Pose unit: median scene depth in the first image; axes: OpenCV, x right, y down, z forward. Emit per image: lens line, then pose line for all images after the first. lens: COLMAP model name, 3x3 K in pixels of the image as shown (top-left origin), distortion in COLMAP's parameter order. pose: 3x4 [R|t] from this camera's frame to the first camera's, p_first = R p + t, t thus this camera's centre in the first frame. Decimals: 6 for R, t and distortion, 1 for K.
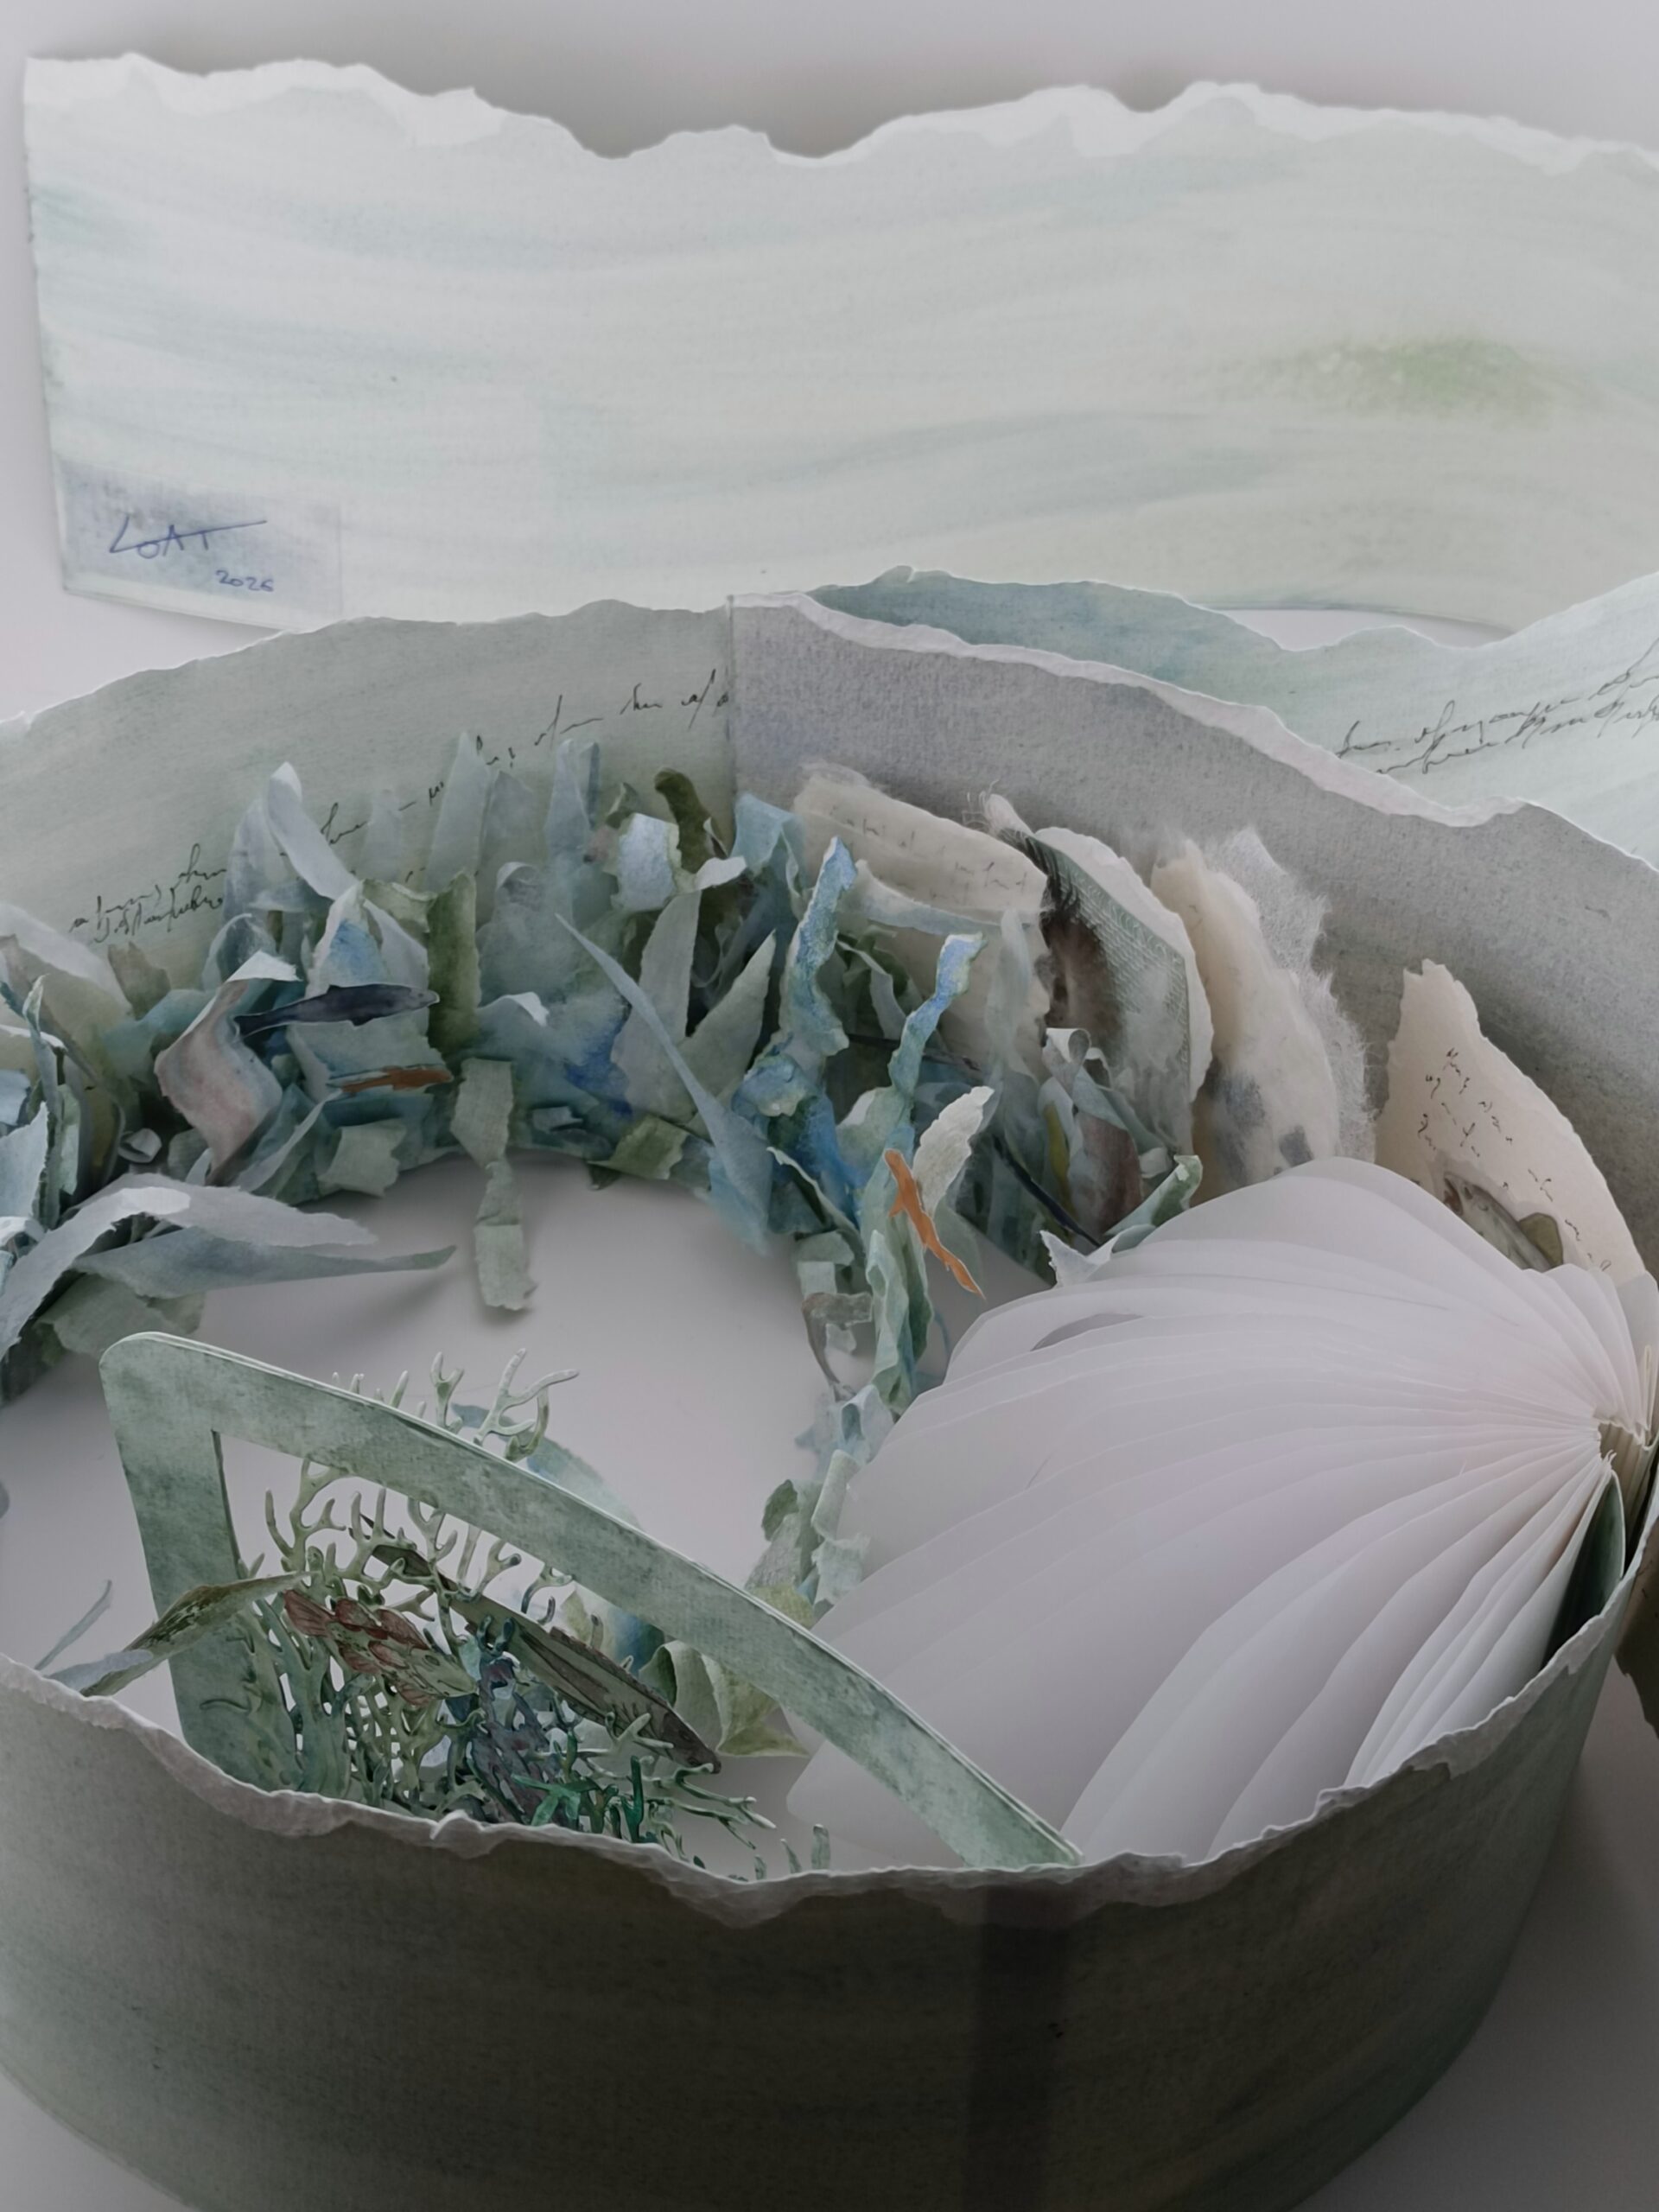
lens RADIAL K [[3228.2, 0, 814.0], [0, 3228.2, 1100.0], [0, 0, 1]] dist [0.060245, 0.000000]
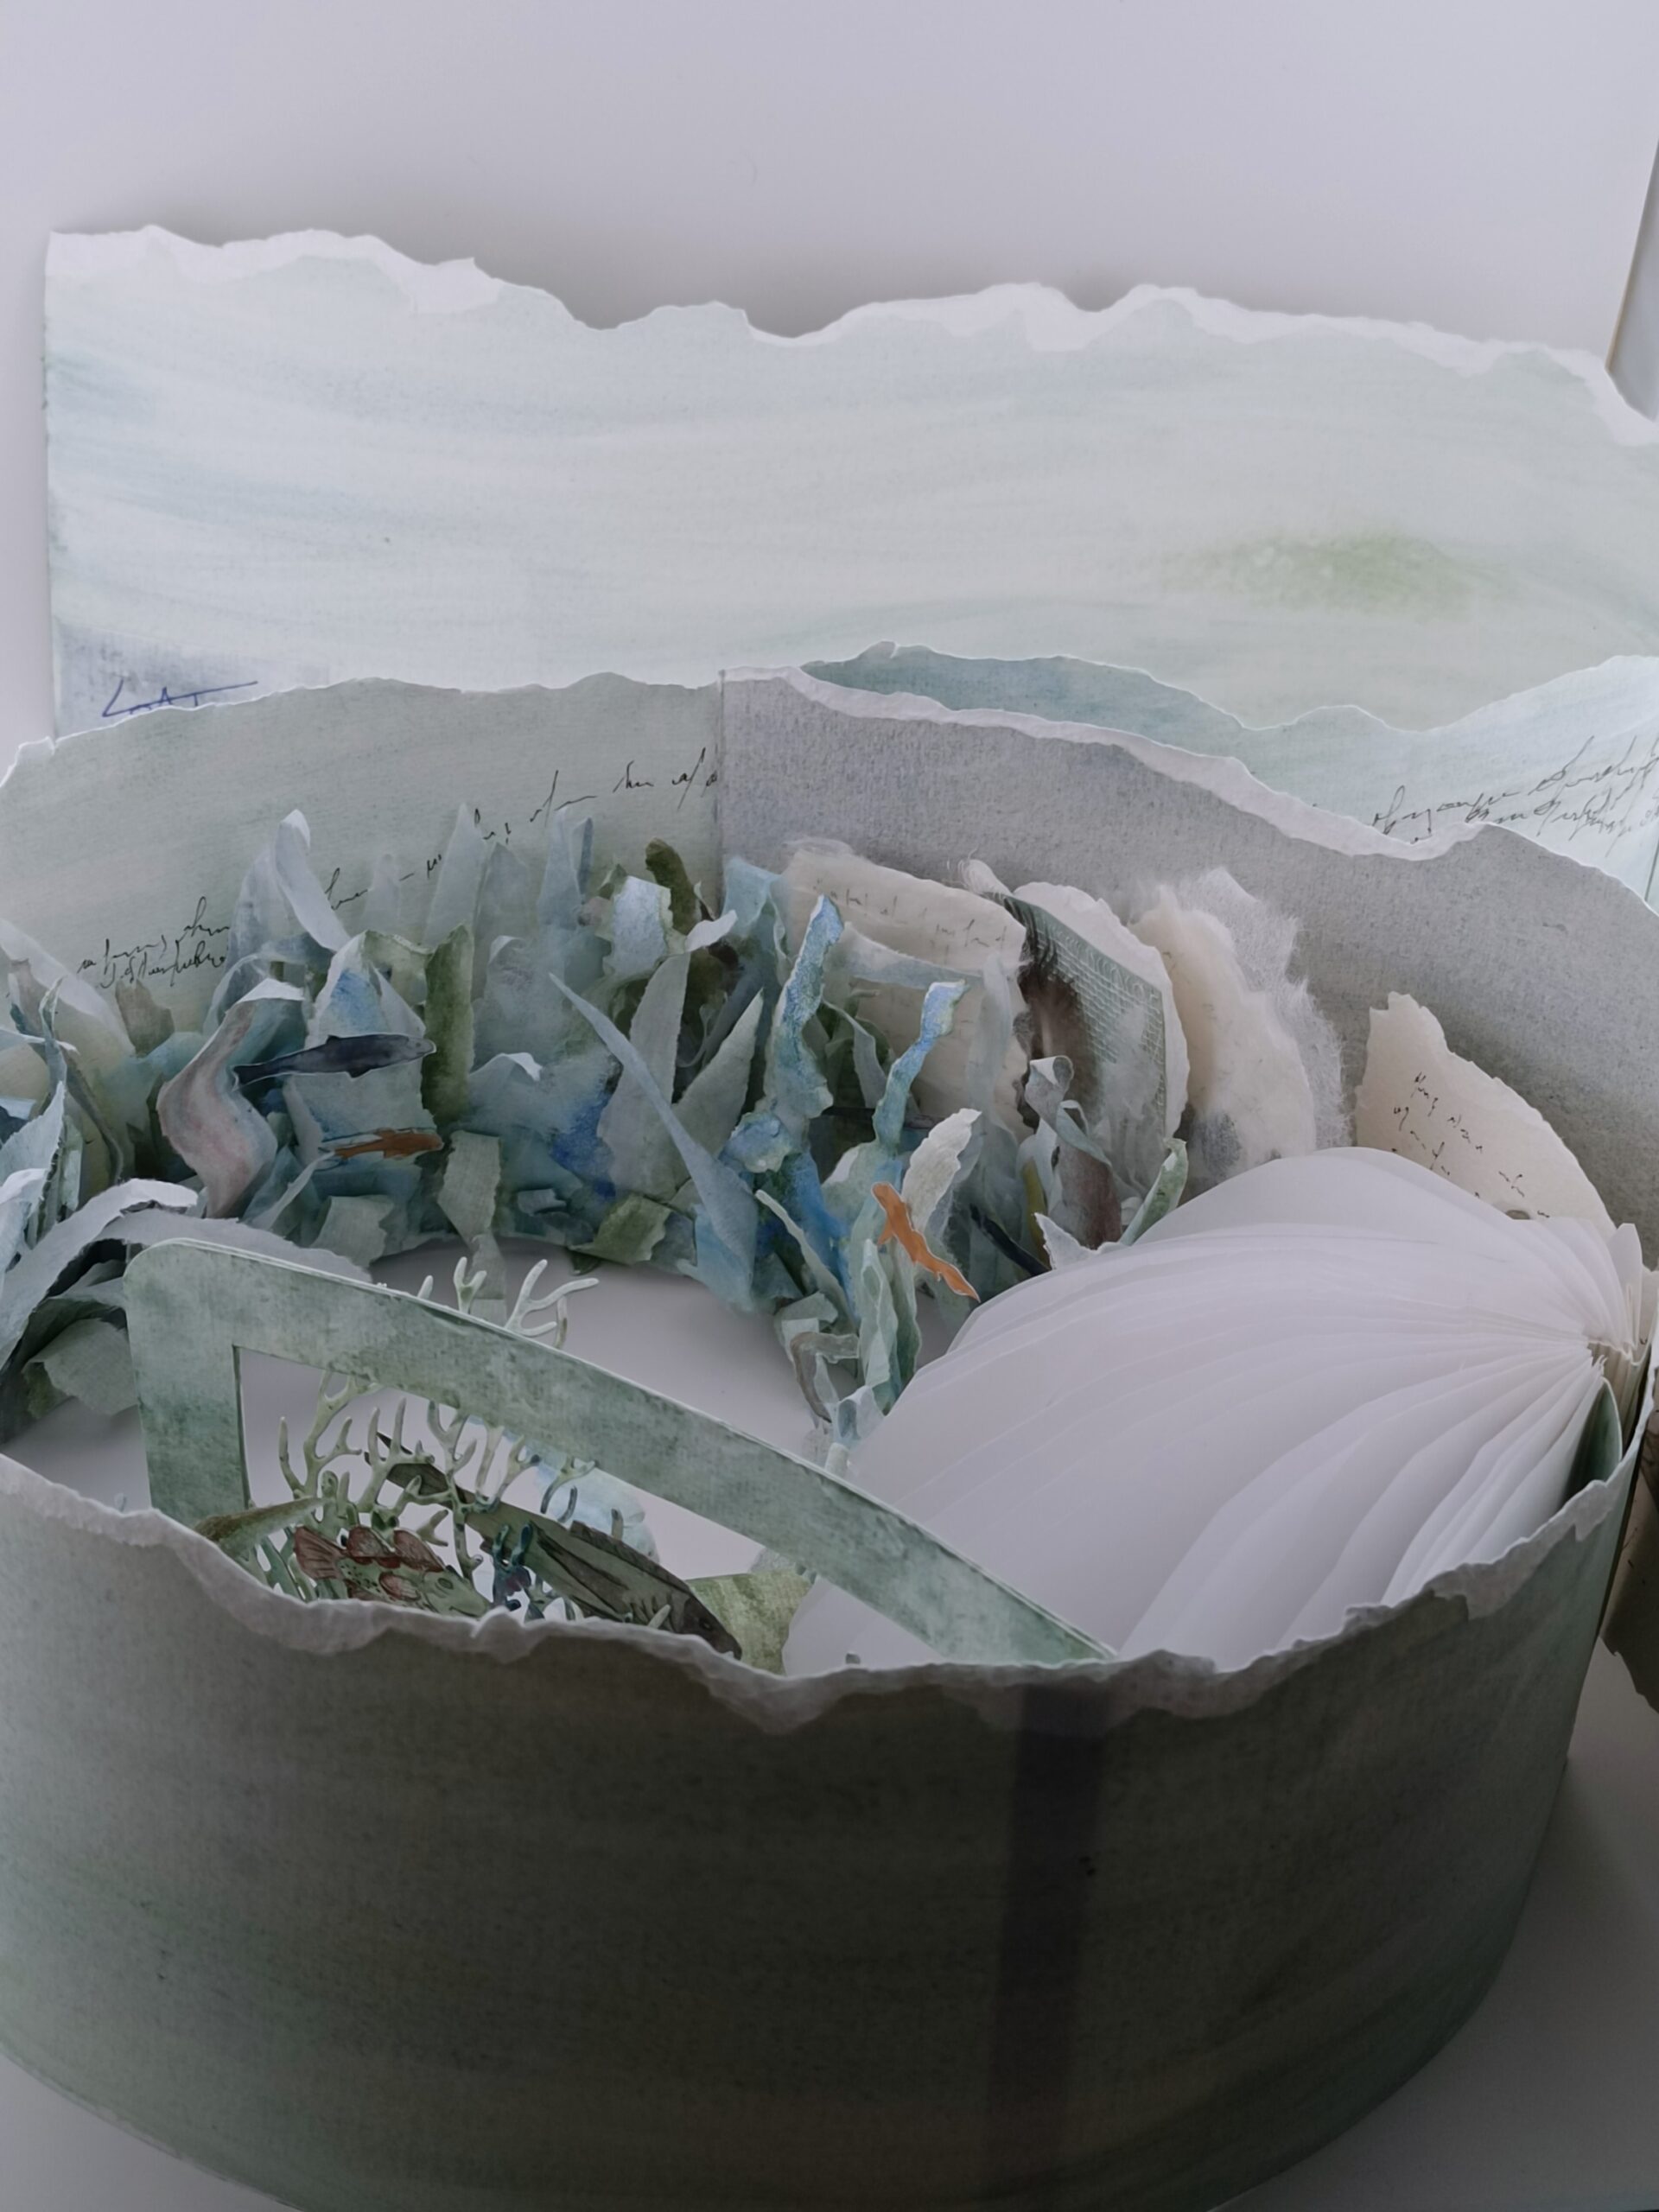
lens RADIAL K [[3228.2, 0, 840.7], [0, 3228.2, 1118.1], [0, 0, 1]] dist [0.060245, 0.000000]
pose [[0.998870, 0.005151, 0.047248, -0.036422], [0.003015, 0.985240, -0.171151, 0.168438], [-0.047432, 0.171100, 0.984111, -0.012796]]
